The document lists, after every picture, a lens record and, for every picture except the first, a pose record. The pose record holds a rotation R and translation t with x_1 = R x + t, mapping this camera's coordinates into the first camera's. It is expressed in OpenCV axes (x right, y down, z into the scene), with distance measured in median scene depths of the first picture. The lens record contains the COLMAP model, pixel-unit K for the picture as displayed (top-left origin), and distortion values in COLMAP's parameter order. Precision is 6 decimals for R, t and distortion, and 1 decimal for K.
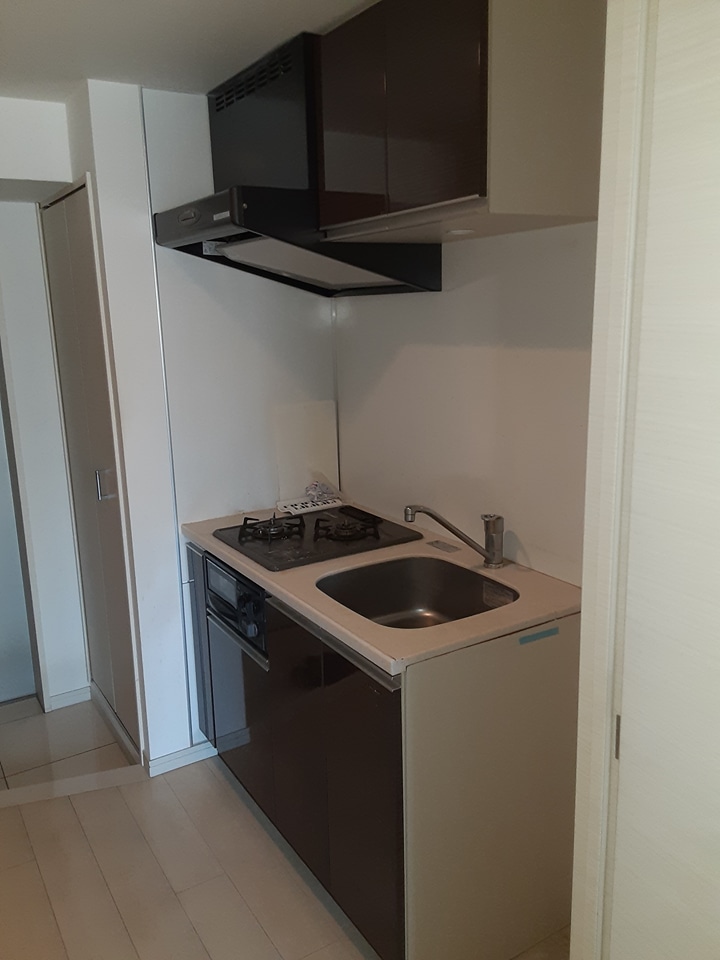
lens RADIAL K [[773.5, 0, 360.0], [0, 773.5, 480.0], [0, 0, 1]] dist [0.106385, -0.161422]
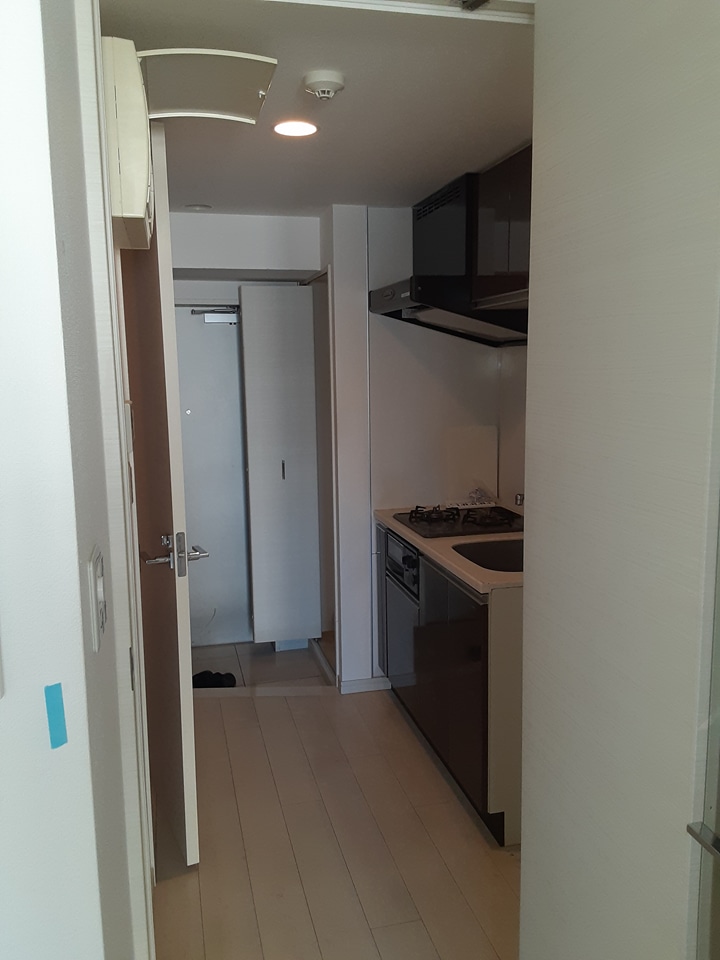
lens RADIAL K [[773.5, 0, 360.0], [0, 773.5, 480.0], [0, 0, 1]] dist [0.106385, -0.161422]
pose [[0.952525, 0.055441, -0.299372, 0.168370], [-0.073953, 0.995964, -0.050858, 0.081821], [0.295344, 0.070583, 0.952780, -0.347137]]
